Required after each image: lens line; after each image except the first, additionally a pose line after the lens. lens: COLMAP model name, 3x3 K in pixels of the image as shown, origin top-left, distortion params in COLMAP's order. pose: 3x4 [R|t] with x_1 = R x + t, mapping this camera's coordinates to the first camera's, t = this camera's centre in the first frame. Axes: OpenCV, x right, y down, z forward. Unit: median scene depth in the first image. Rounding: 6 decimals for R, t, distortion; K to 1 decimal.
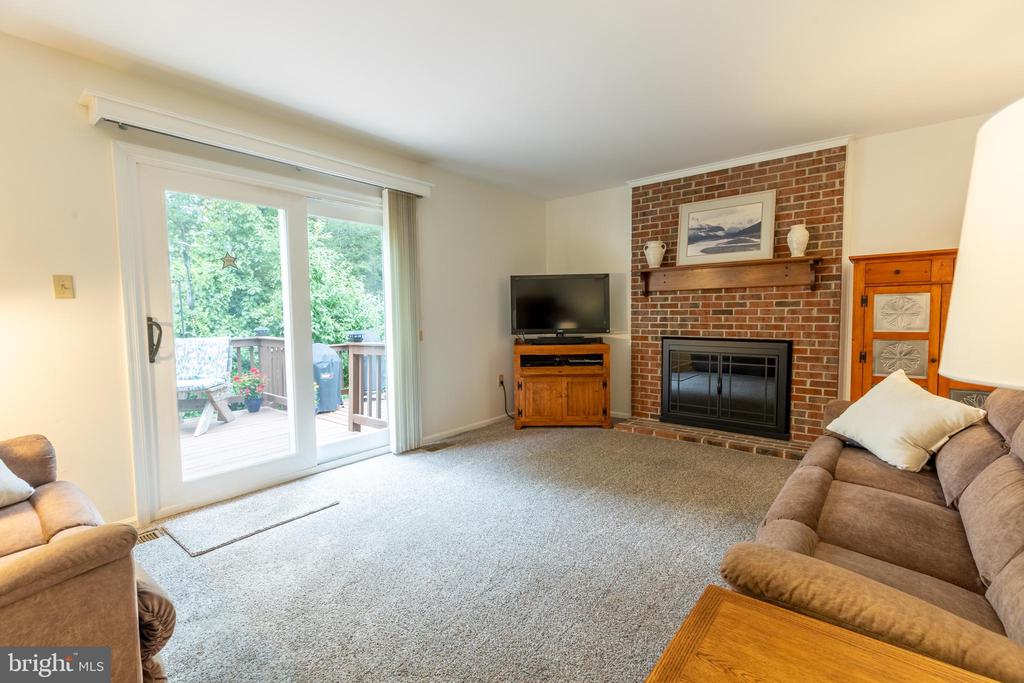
lens RADIAL K [[457.0, 0, 516.6], [0, 457.0, 341.6], [0, 0, 1]] dist [0.003362, 0.000040]
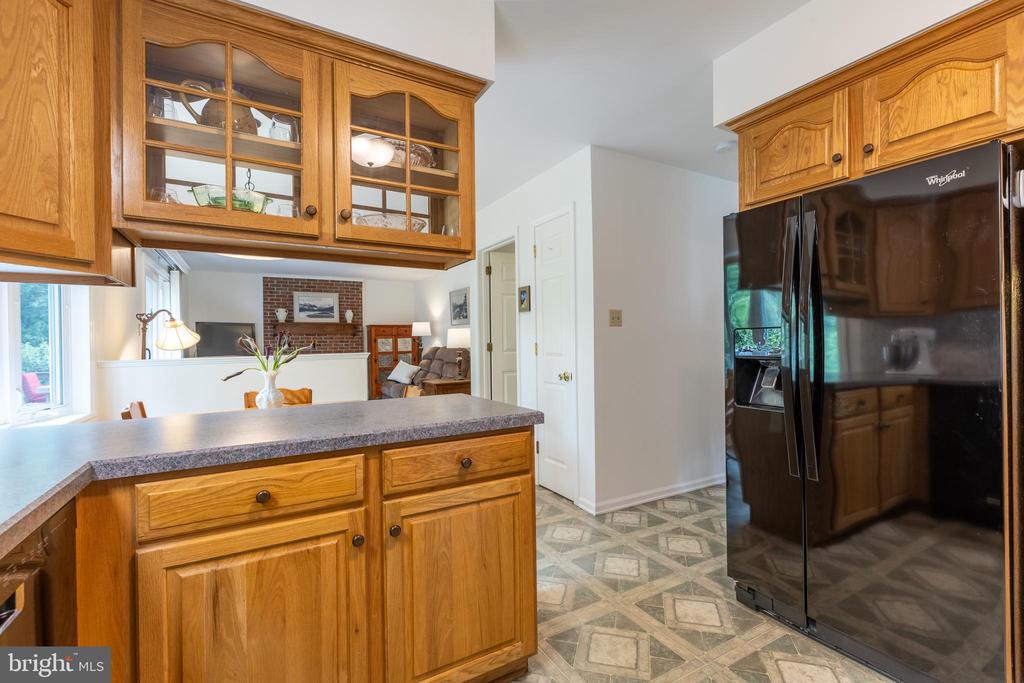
lens RADIAL K [[457.0, 0, 516.6], [0, 457.0, 341.6], [0, 0, 1]] dist [0.003362, 0.000040]
pose [[0.354176, 0.009481, 0.935131, -1.179644], [0.066280, 0.997180, -0.035213, 0.054012], [-0.932827, 0.074452, 0.352549, -0.604249]]
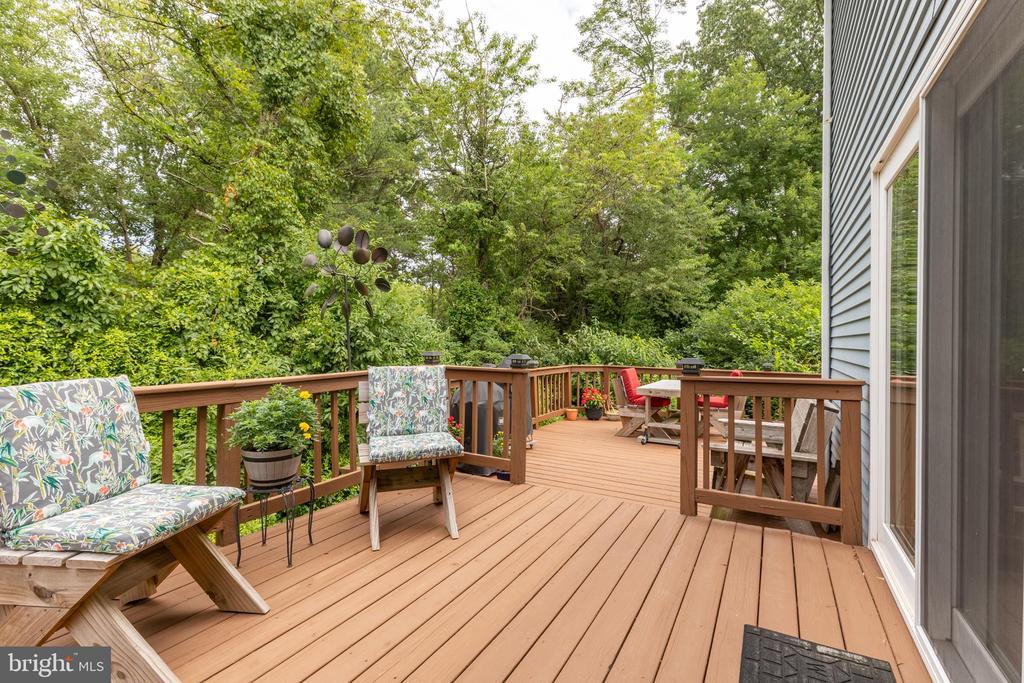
lens RADIAL K [[457.0, 0, 516.6], [0, 457.0, 341.6], [0, 0, 1]] dist [0.003362, 0.000040]
pose [[0.985806, 0.018684, 0.166848, -0.778852], [-0.007835, 0.997825, -0.065444, -0.002911], [-0.167708, 0.063208, 0.983808, 0.430982]]
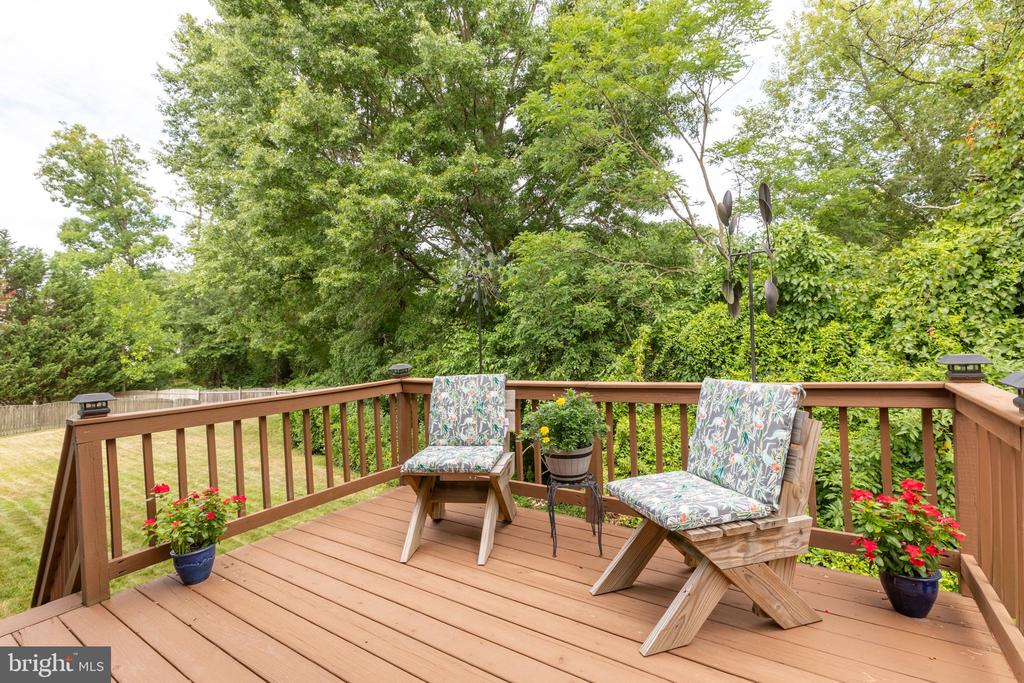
lens RADIAL K [[457.0, 0, 516.6], [0, 457.0, 341.6], [0, 0, 1]] dist [0.003362, 0.000040]
pose [[0.090932, 0.004811, -0.995845, -0.367026], [-0.021262, 0.999770, 0.002888, -0.049062], [0.995630, 0.020911, 0.091014, 0.914494]]
